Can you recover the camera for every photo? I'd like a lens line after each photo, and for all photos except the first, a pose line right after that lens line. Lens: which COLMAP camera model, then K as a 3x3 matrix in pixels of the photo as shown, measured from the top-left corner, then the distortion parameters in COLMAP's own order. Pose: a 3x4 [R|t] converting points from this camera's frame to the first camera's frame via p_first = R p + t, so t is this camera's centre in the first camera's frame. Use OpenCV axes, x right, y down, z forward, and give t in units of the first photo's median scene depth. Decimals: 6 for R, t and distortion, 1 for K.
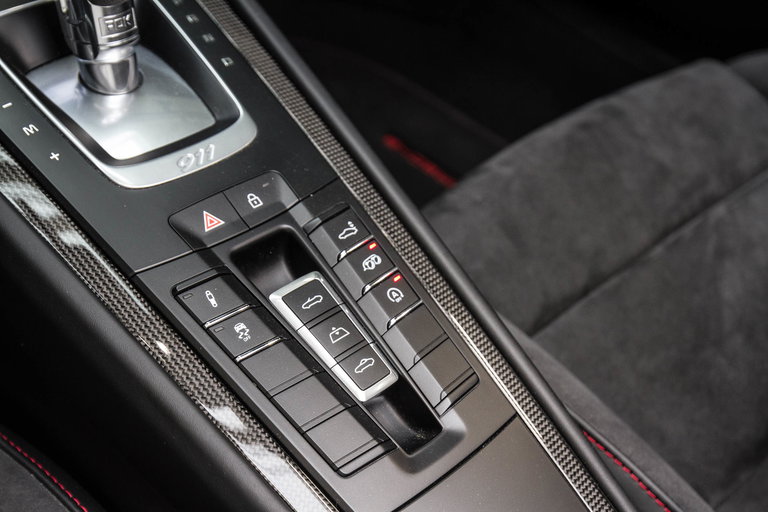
lens RADIAL K [[1071.6, 0, 384.0], [0, 1071.6, 256.0], [0, 0, 1]] dist [-0.015706, -0.019099]
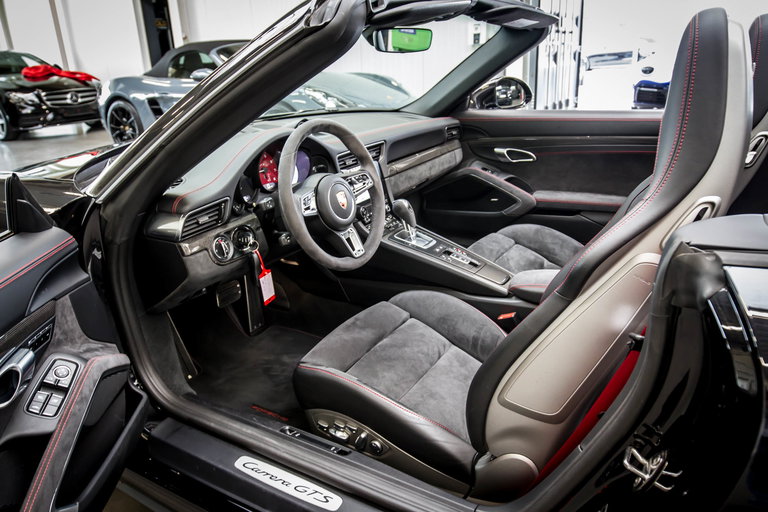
lens RADIAL K [[570.7, 0, 384.0], [0, 570.7, 256.0], [0, 0, 1]] dist [-0.010469, -0.002831]
pose [[0.954206, -0.256662, 0.153671, -0.740312], [0.293589, 0.902047, -0.316413, 0.743804], [-0.057407, 0.347039, 0.936092, -1.700365]]
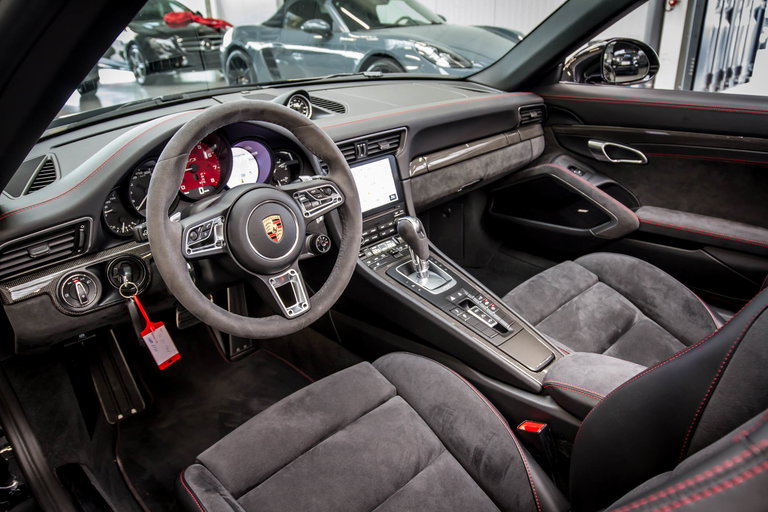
lens RADIAL K [[569.8, 0, 384.0], [0, 569.8, 256.0], [0, 0, 1]] dist [-0.025743, -0.003024]
pose [[0.983859, -0.157840, -0.084308, -0.147672], [0.126807, 0.947393, -0.293883, 0.338411], [0.126260, 0.278449, 0.952116, -1.032033]]
